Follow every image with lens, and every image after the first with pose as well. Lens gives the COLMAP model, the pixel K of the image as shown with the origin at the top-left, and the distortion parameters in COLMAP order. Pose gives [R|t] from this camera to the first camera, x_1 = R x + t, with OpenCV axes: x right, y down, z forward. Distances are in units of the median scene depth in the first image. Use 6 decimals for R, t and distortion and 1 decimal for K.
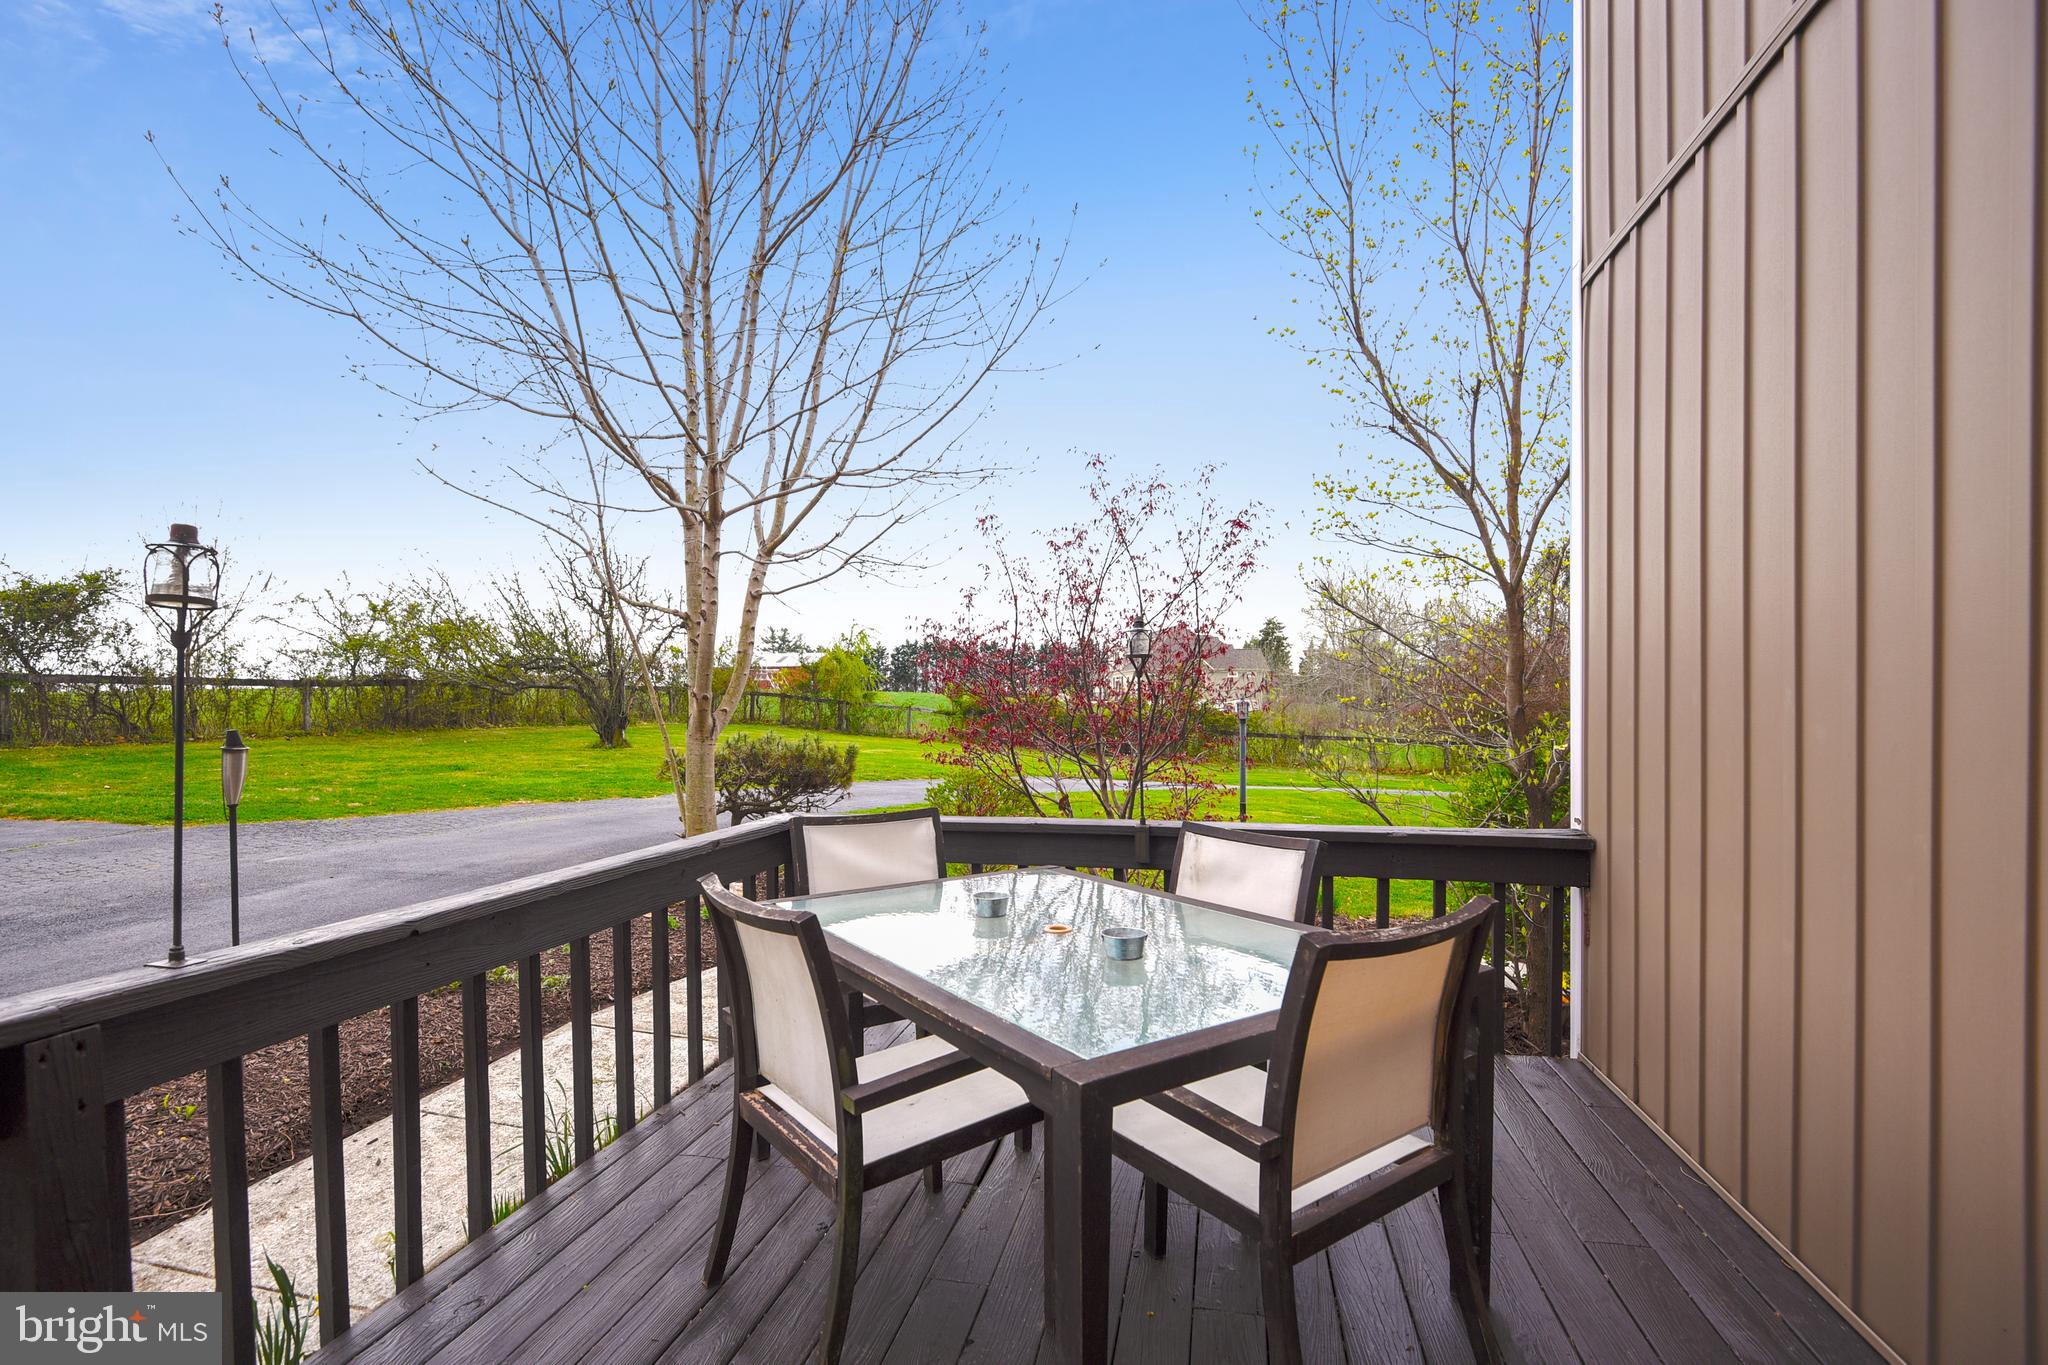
lens RADIAL K [[919.8, 0, 1011.9], [0, 919.8, 701.1], [0, 0, 1]] dist [0.017050, -0.000344]
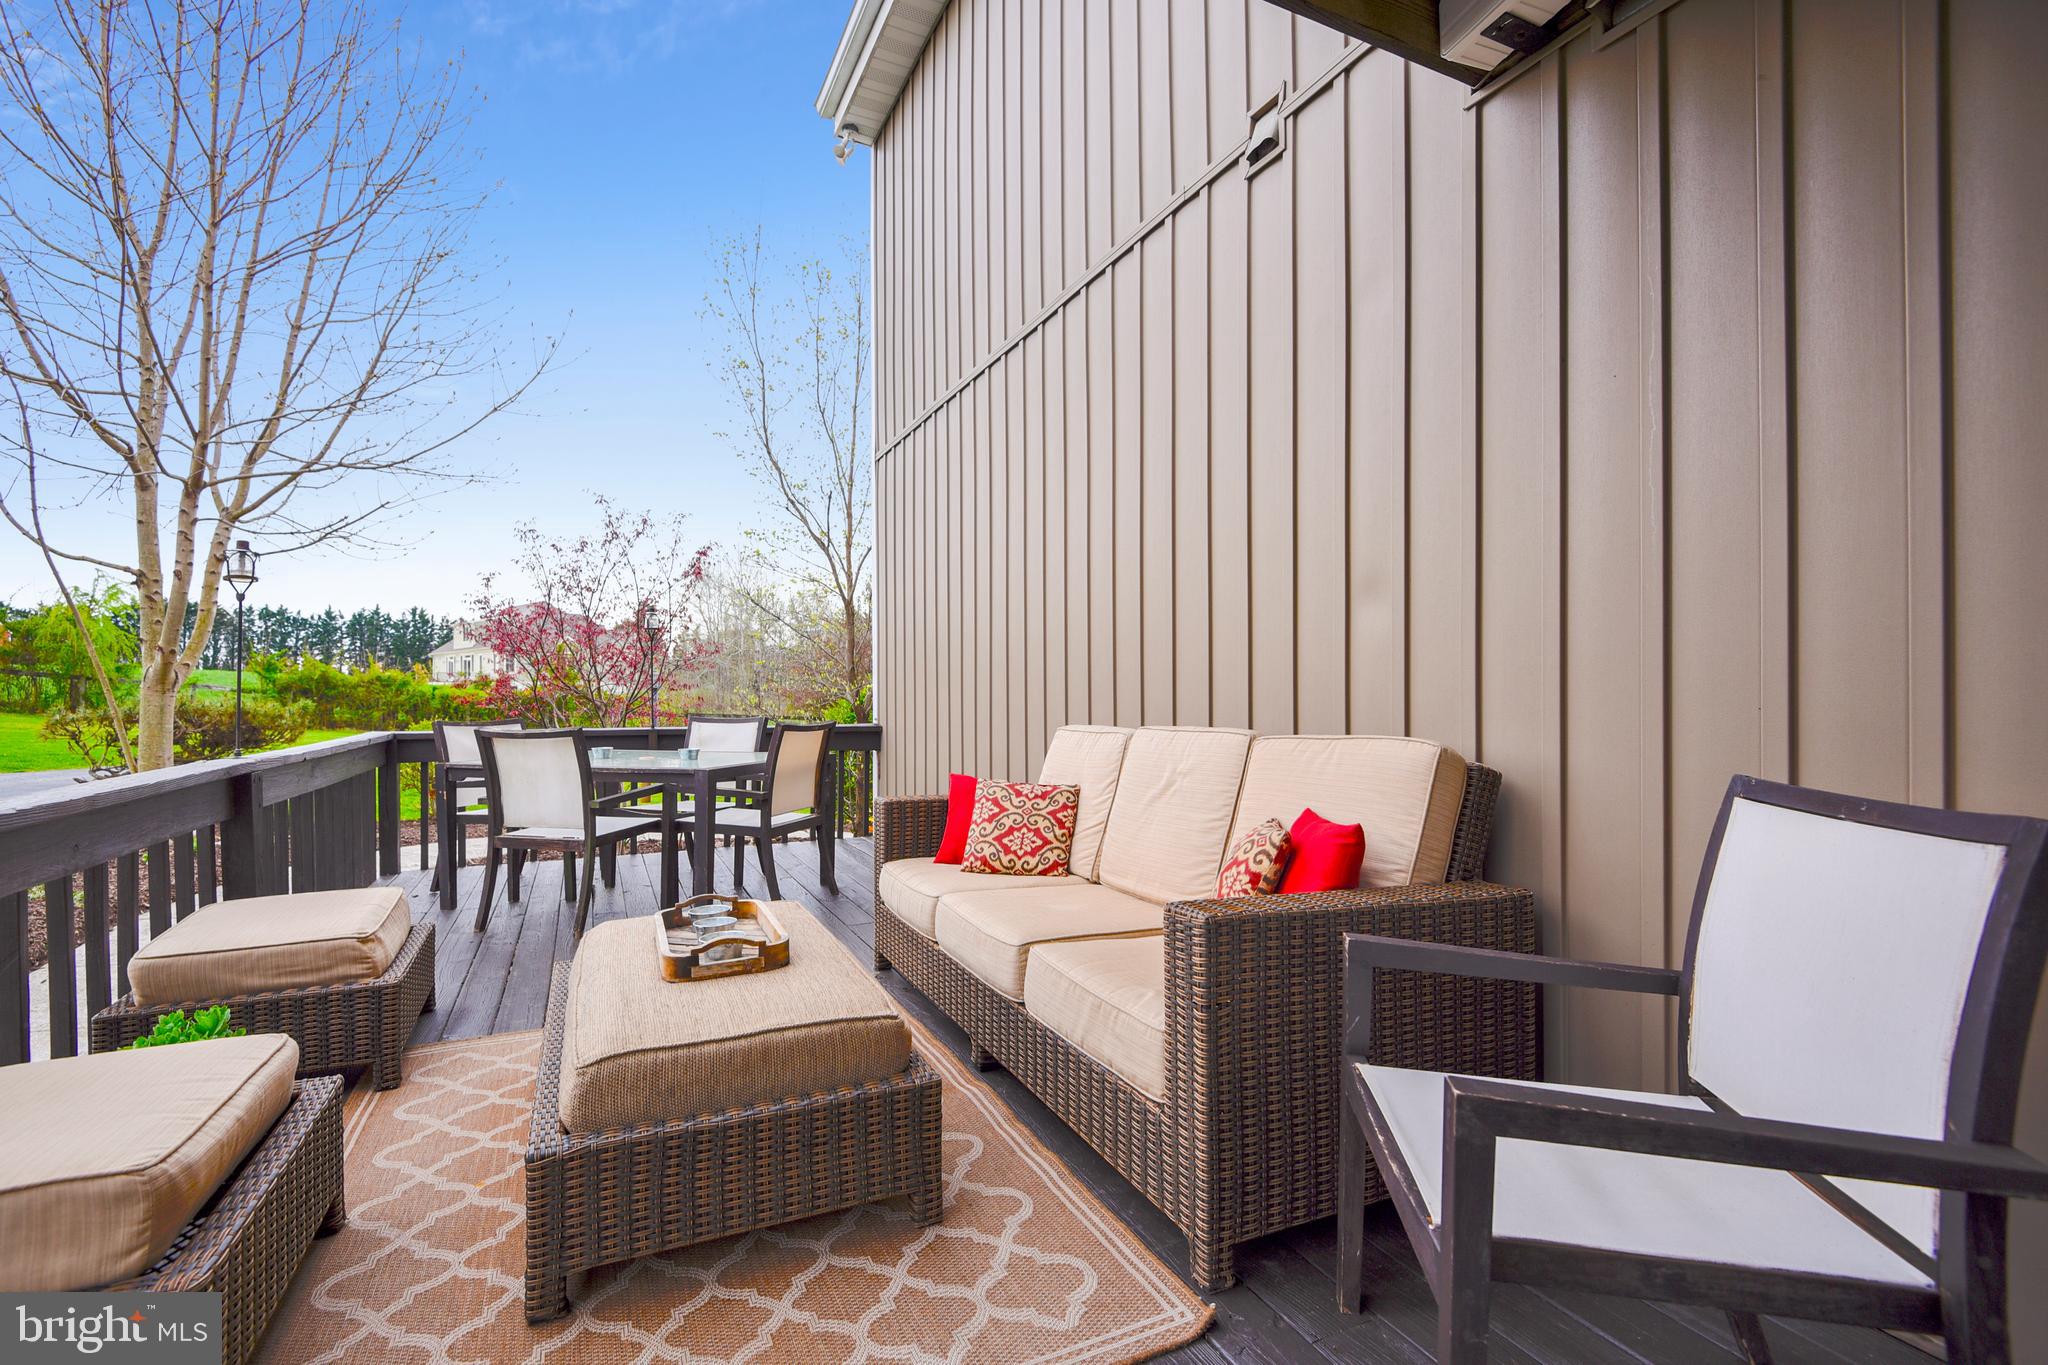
lens RADIAL K [[919.8, 0, 1011.9], [0, 919.8, 701.1], [0, 0, 1]] dist [0.017050, -0.000344]
pose [[0.789281, -0.005351, 0.614009, -0.311157], [-0.004525, 0.999884, 0.014531, 0.045301], [-0.614015, -0.014247, 0.789166, -0.616716]]
